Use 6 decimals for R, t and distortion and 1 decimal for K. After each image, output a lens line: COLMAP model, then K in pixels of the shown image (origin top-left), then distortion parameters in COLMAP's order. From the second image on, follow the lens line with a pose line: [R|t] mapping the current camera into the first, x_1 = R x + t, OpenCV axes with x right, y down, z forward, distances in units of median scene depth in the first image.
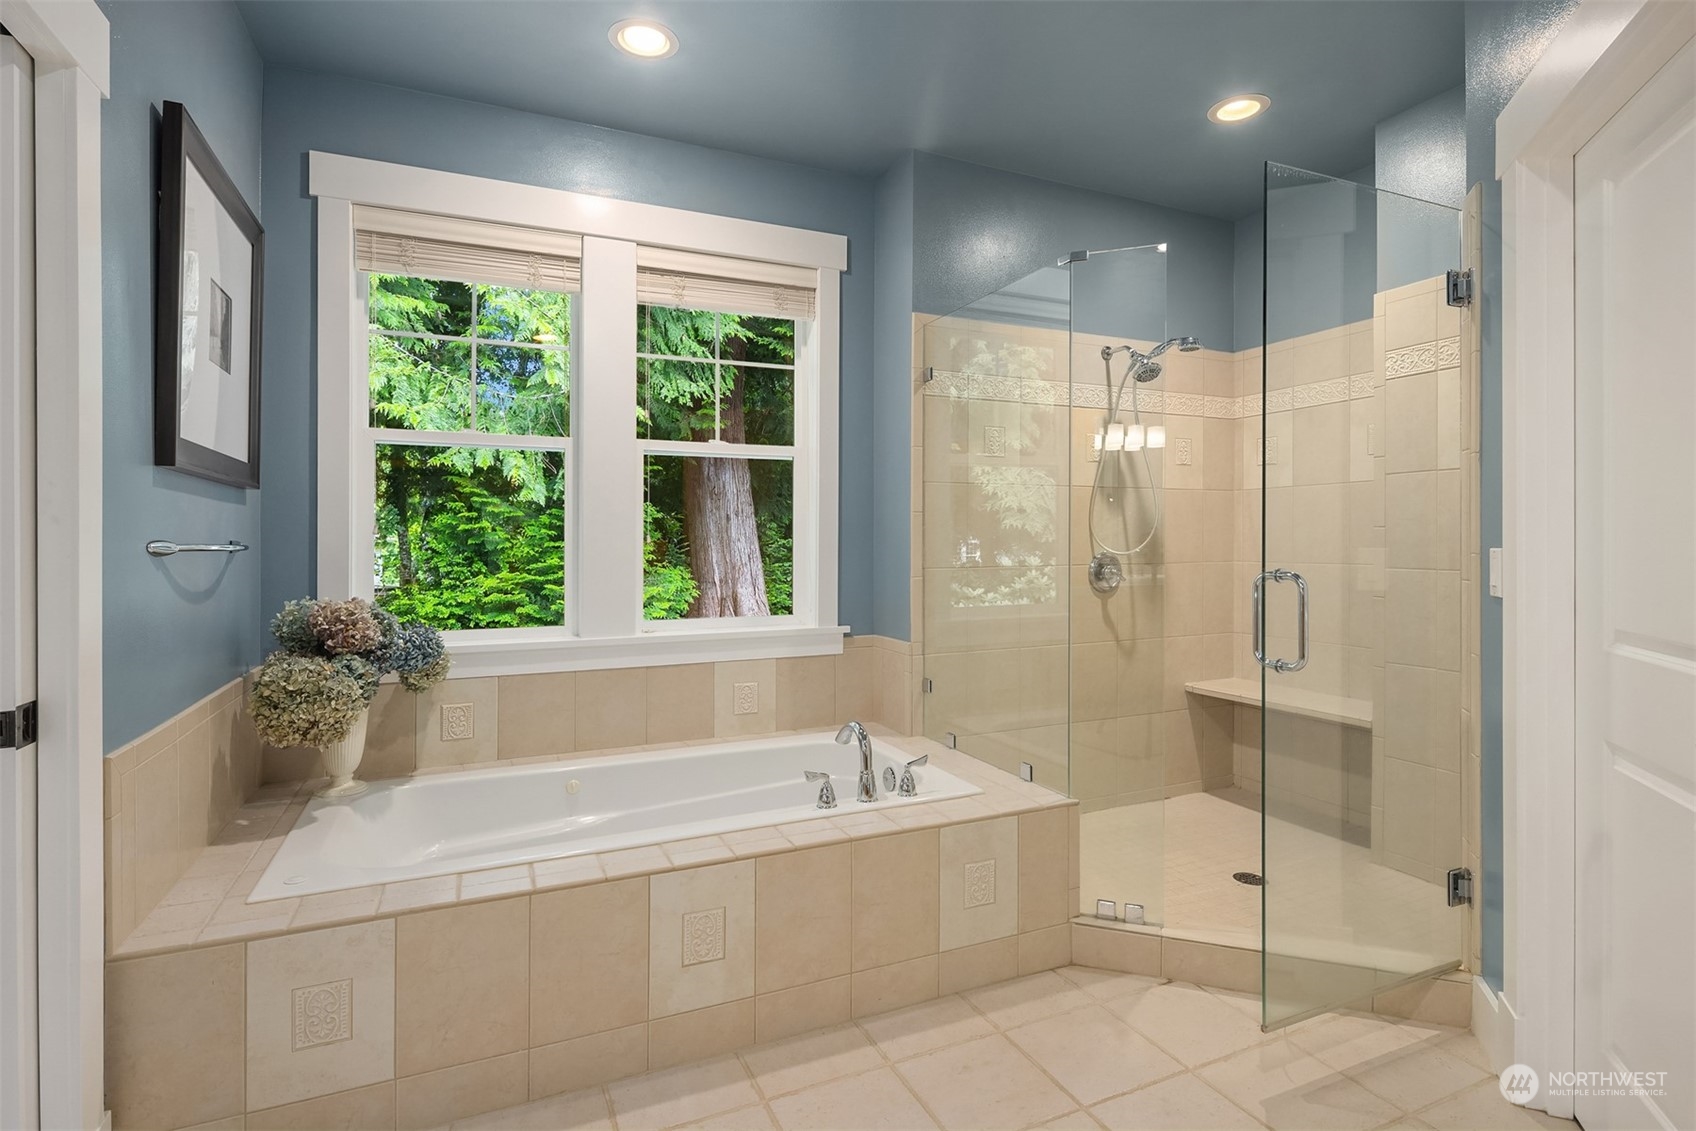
lens RADIAL K [[834.3, 0, 869.0], [0, 834.3, 533.0], [0, 0, 1]] dist [-0.000117, -0.000920]
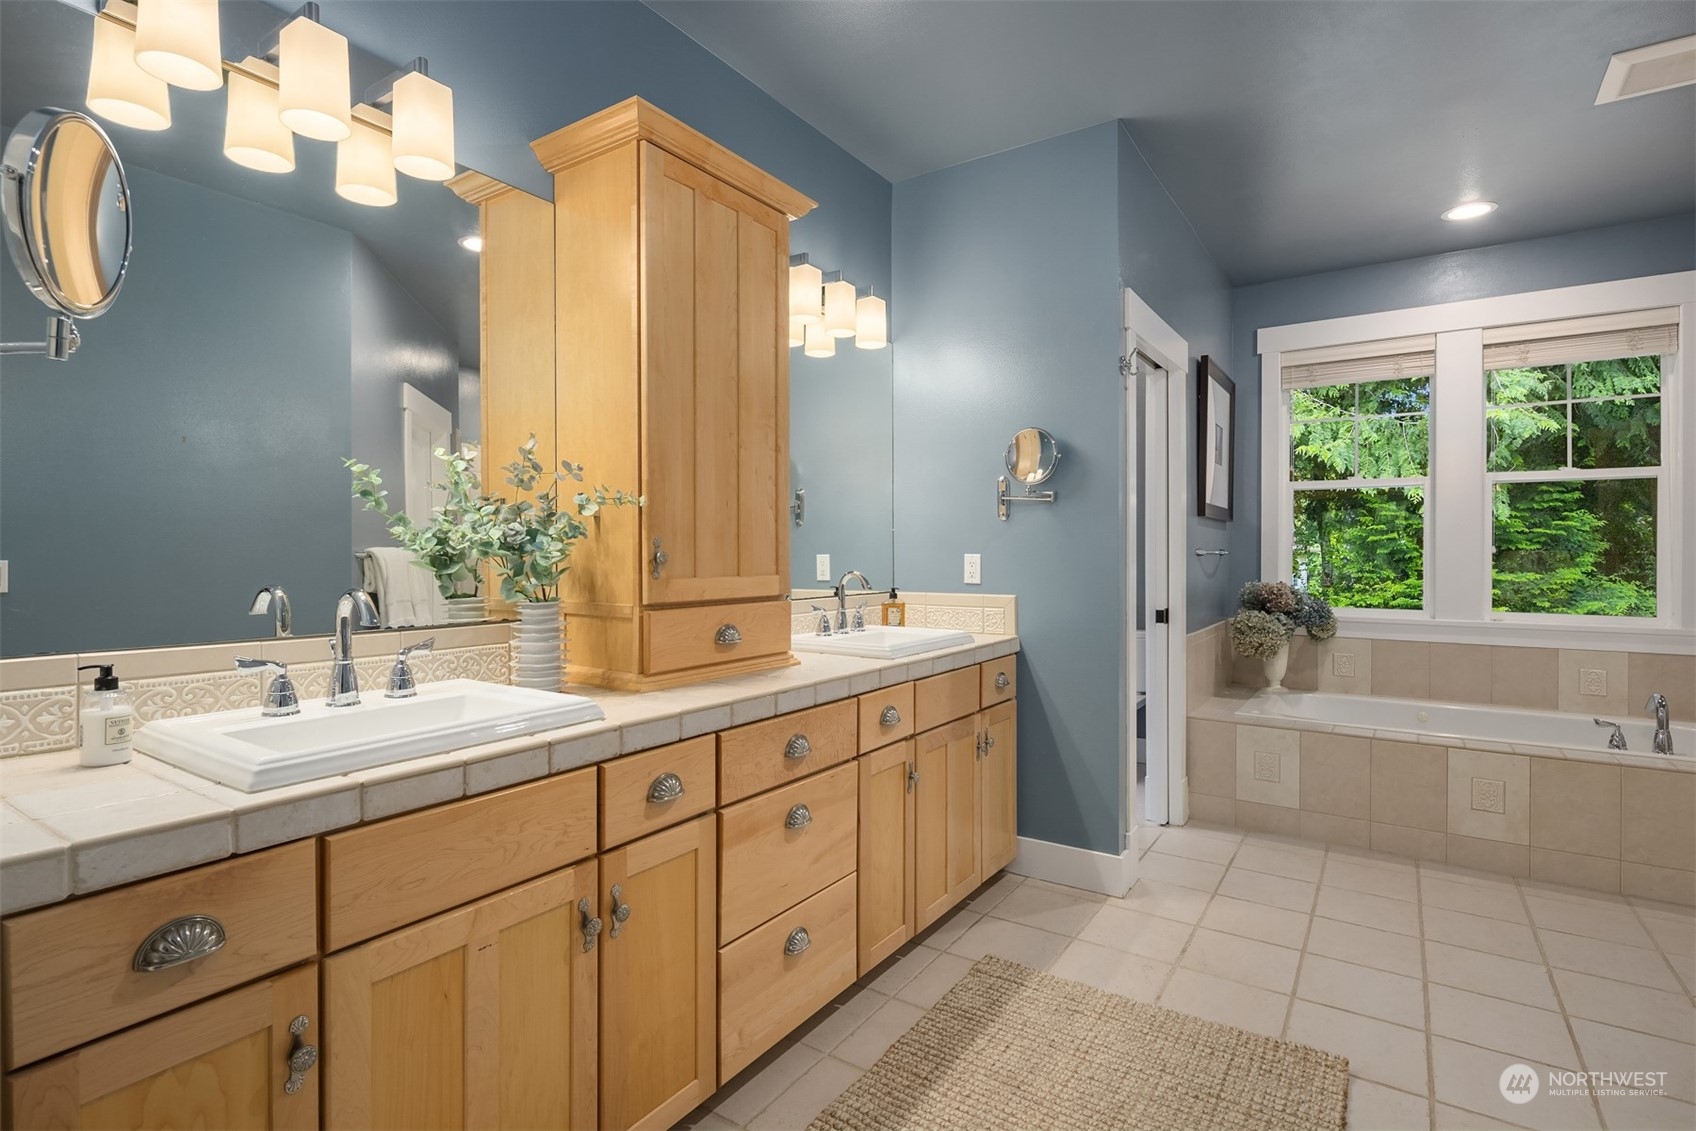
lens RADIAL K [[834.3, 0, 853.4], [0, 834.3, 555.0], [0, 0, 1]] dist [-0.000117, -0.000920]
pose [[0.518095, 0.008053, -0.855285, 0.346615], [0.004613, 0.999915, 0.012209, -0.003952], [0.855311, -0.010271, 0.518013, -0.563256]]
